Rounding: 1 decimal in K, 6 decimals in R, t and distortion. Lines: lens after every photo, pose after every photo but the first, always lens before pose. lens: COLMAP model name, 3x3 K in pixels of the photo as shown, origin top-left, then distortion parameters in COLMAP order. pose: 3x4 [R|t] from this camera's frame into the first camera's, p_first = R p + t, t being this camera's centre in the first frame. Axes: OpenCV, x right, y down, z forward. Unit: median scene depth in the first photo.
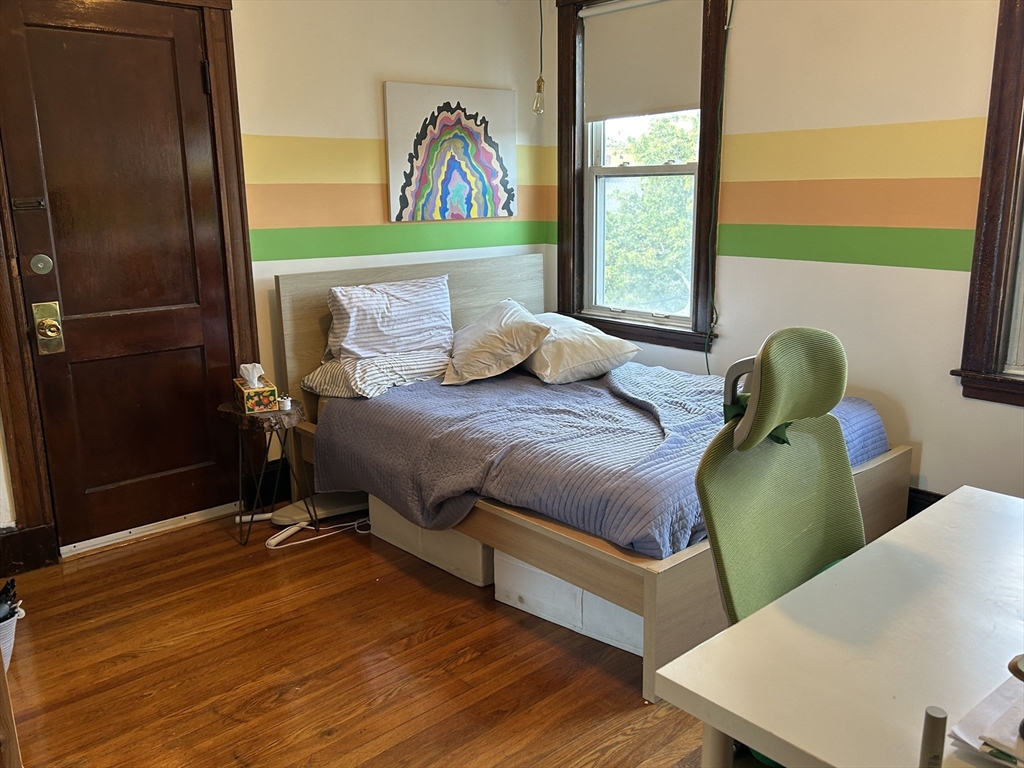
lens RADIAL K [[845.0, 0, 512.9], [0, 845.0, 384.8], [0, 0, 1]] dist [0.053771, 0.001073]
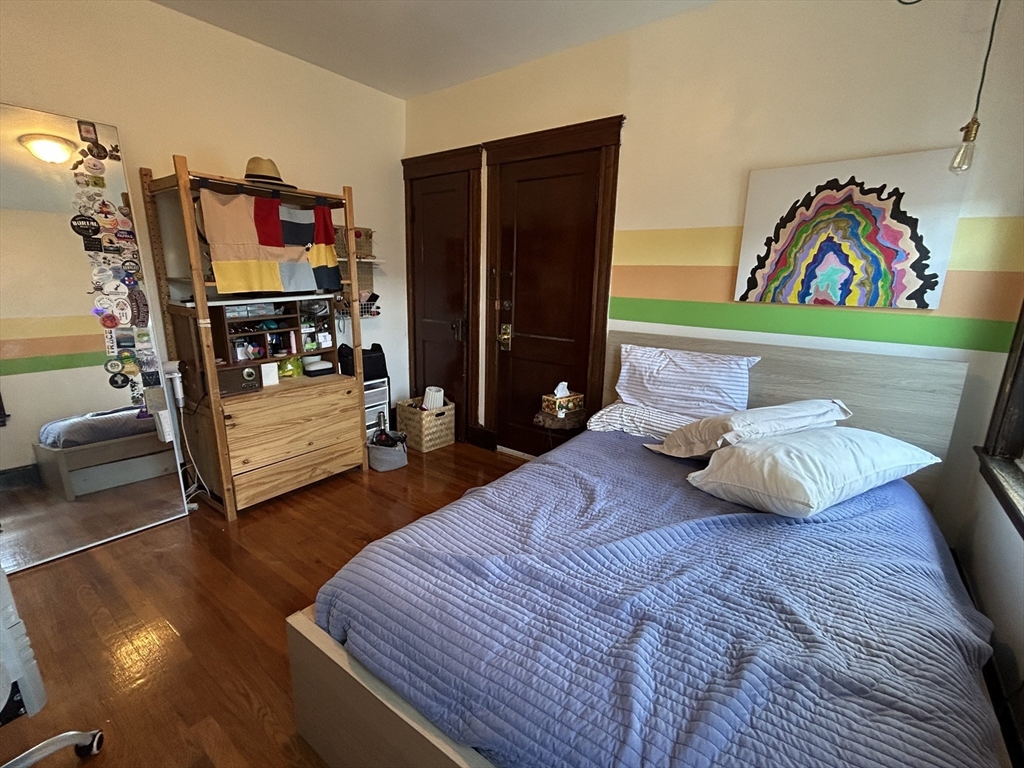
lens RADIAL K [[453.3, 0, 514.5], [0, 453.3, 381.6], [0, 0, 1]] dist [0.000004, 0.000798]
pose [[0.213476, 0.240114, -0.946981, 0.363278], [-0.245608, 0.951384, 0.185864, -0.127307], [0.945571, 0.192908, 0.262072, 0.575629]]
